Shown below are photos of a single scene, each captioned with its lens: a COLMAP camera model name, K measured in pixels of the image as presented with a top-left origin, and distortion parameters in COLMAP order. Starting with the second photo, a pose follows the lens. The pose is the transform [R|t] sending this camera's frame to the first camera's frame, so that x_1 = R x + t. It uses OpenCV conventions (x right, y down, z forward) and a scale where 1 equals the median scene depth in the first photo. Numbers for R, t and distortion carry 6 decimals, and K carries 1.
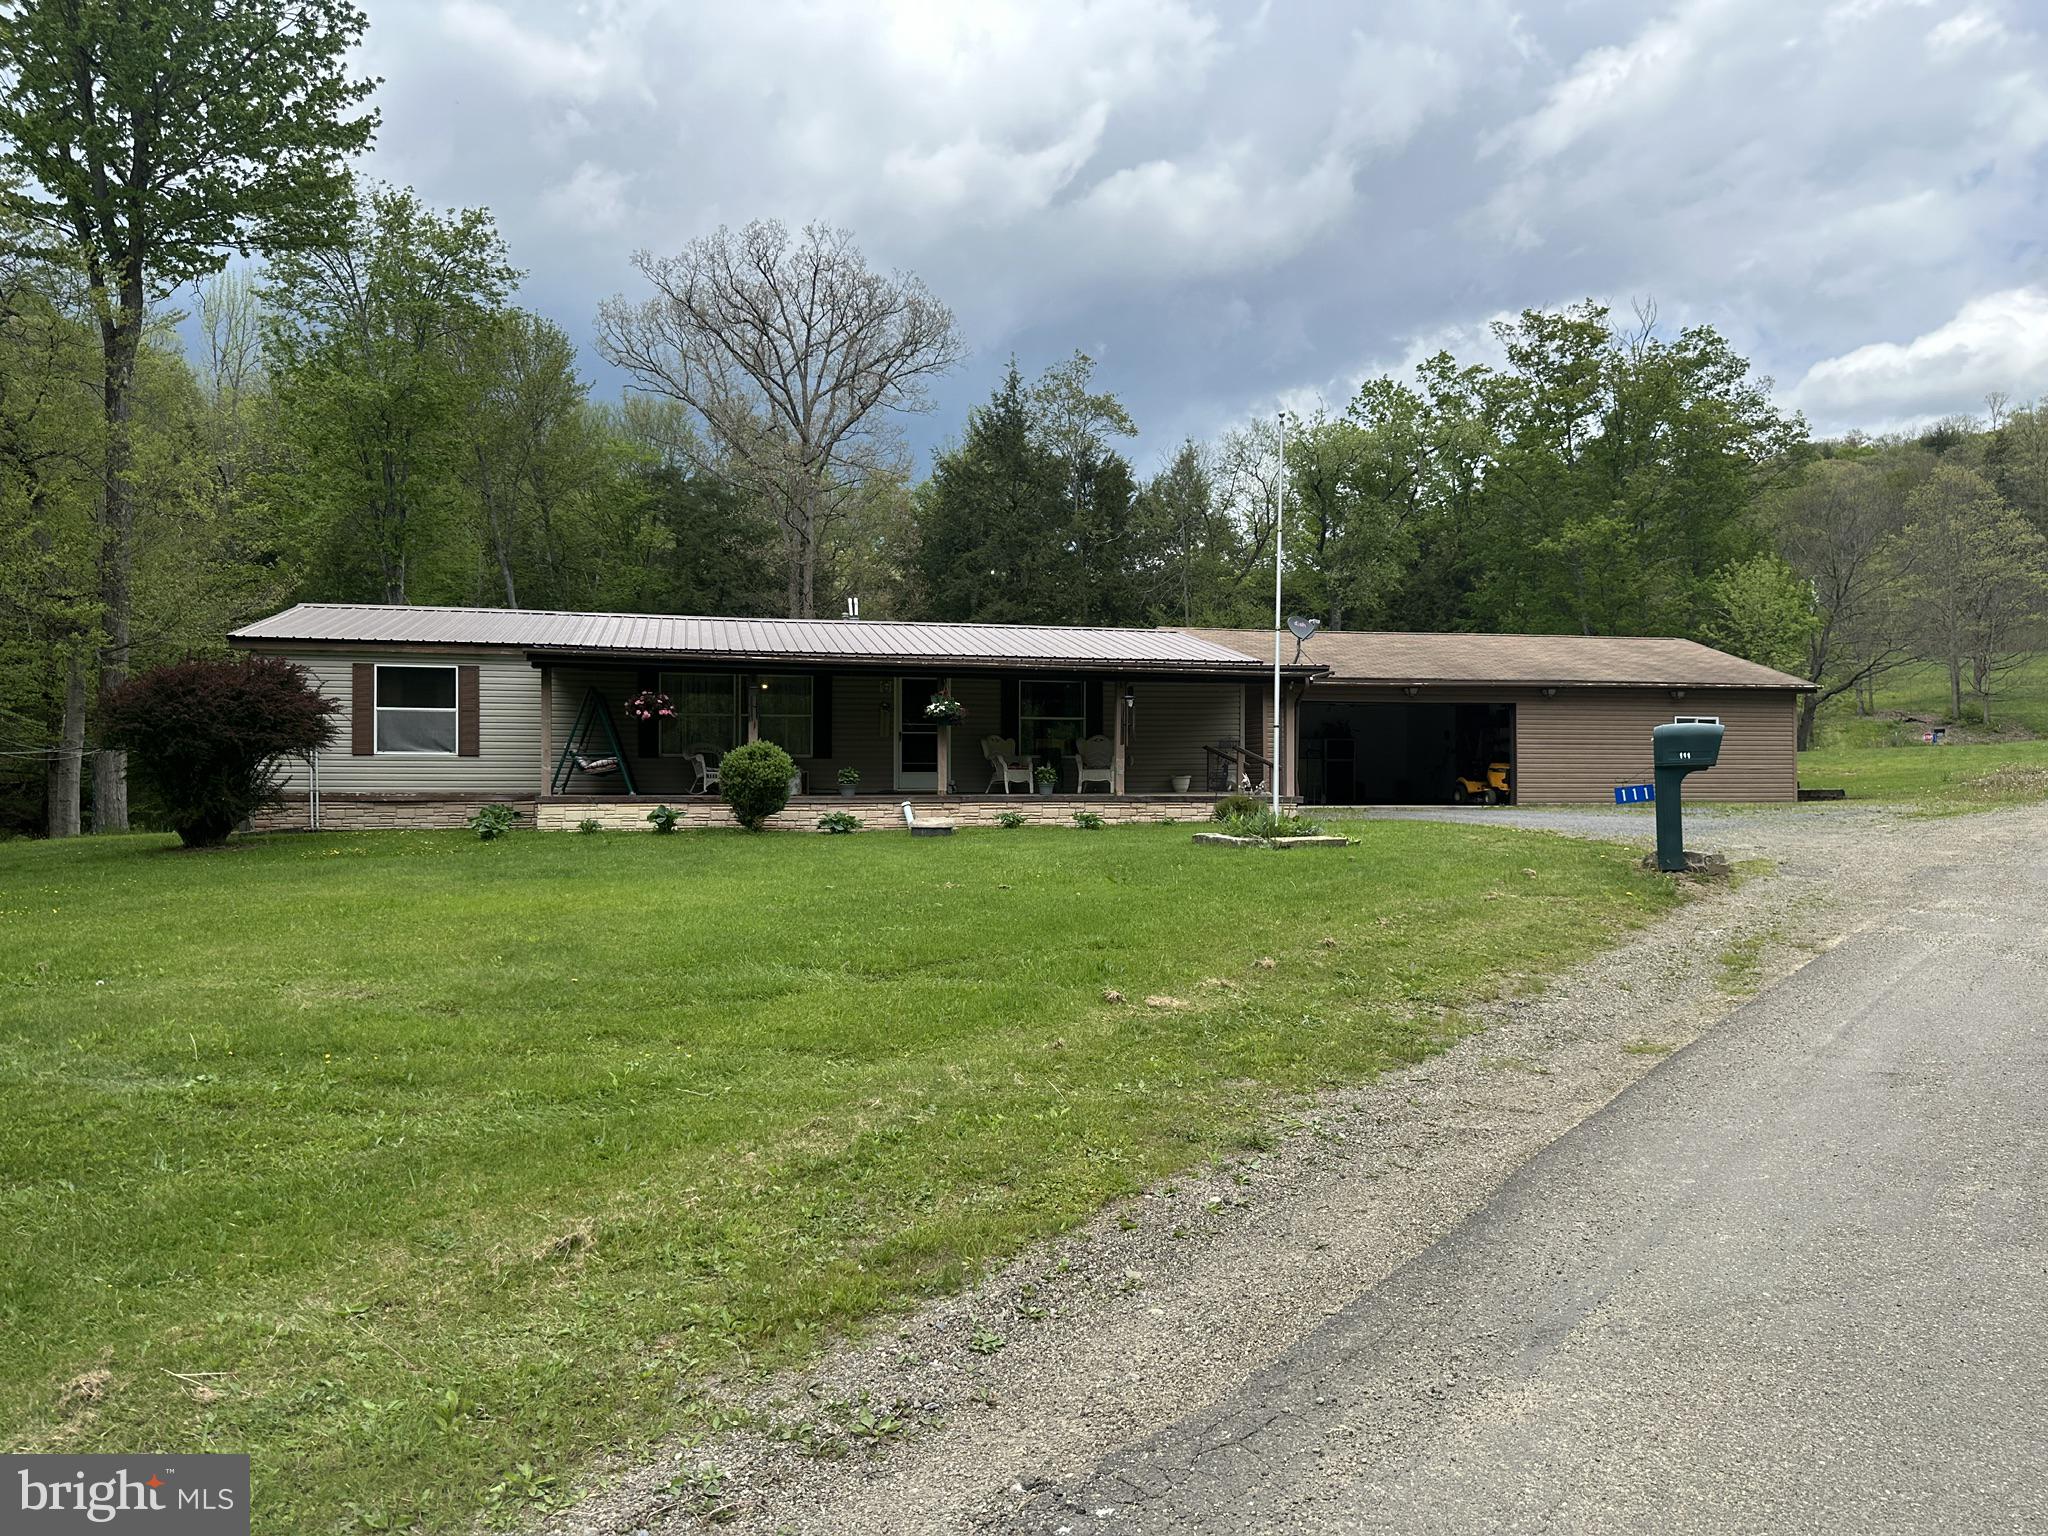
lens RADIAL K [[1465.7, 0, 1015.8], [0, 1465.7, 767.6], [0, 0, 1]] dist [0.041745, -0.042490]
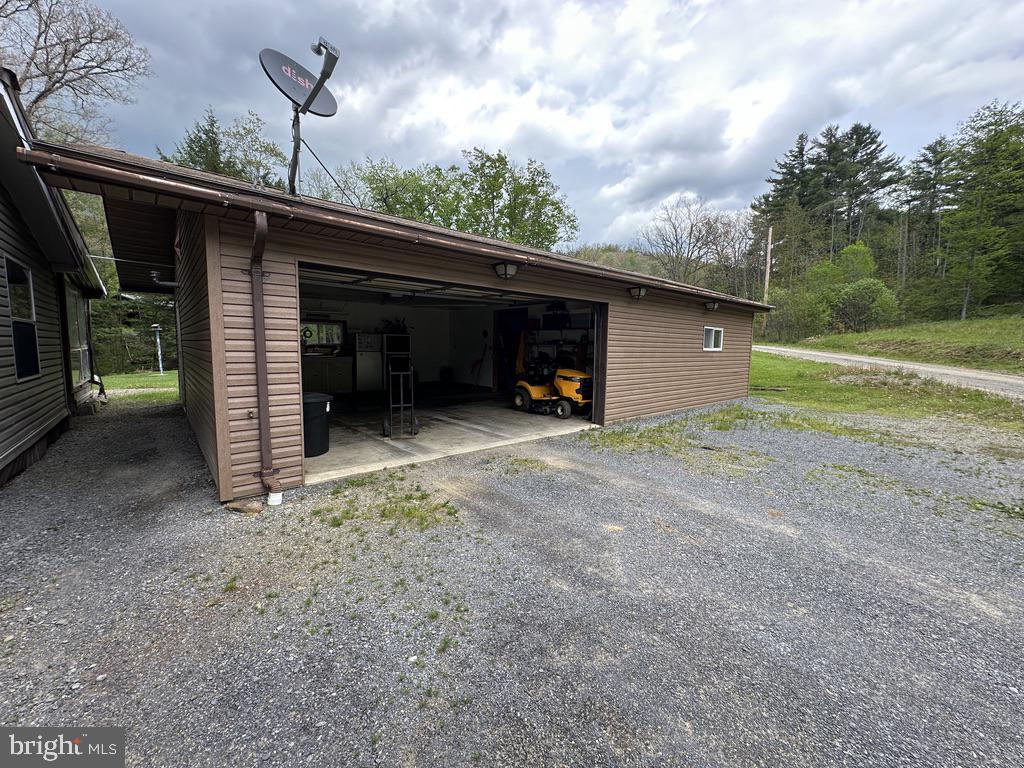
lens RADIAL K [[414.7, 0, 514.2], [0, 414.7, 387.9], [0, 0, 1]] dist [0.001138, -0.000229]
pose [[0.882867, -0.030199, 0.468651, 0.173404], [-0.028292, 0.992698, 0.117265, -0.020762], [-0.468770, -0.116789, 0.875566, 0.773804]]
